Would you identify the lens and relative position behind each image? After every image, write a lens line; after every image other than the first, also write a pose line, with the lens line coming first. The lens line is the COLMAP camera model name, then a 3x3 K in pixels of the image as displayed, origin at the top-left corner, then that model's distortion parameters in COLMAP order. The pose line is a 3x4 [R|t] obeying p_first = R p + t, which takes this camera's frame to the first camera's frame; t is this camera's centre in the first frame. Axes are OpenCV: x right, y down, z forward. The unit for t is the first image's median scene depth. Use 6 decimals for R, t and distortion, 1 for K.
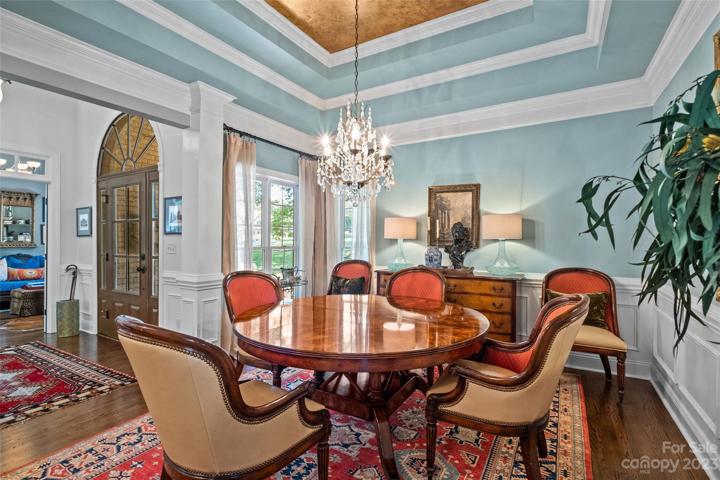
lens RADIAL K [[337.7, 0, 359.9], [0, 337.7, 240.7], [0, 0, 1]] dist [-0.000385, 0.000086]
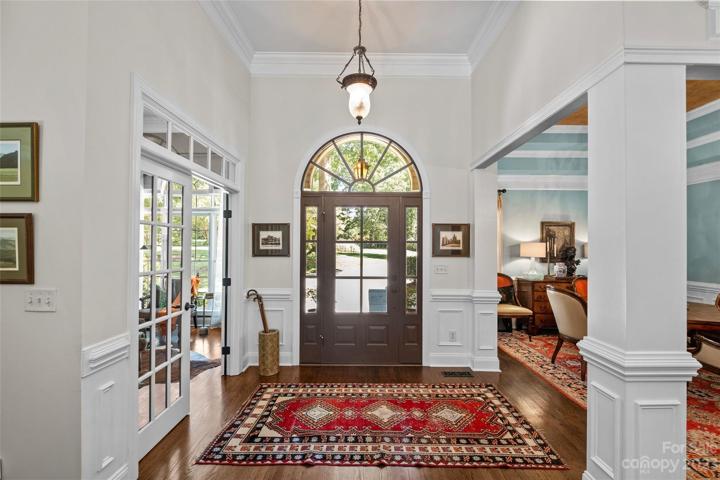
lens RADIAL K [[314.9, 0, 359.8], [0, 314.9, 242.7], [0, 0, 1]] dist [-0.001647, -0.000061]
pose [[0.858192, 0.009853, 0.513233, -1.323437], [-0.009246, 0.999950, -0.003736, -0.058312], [-0.513245, -0.001539, 0.858241, 0.240277]]
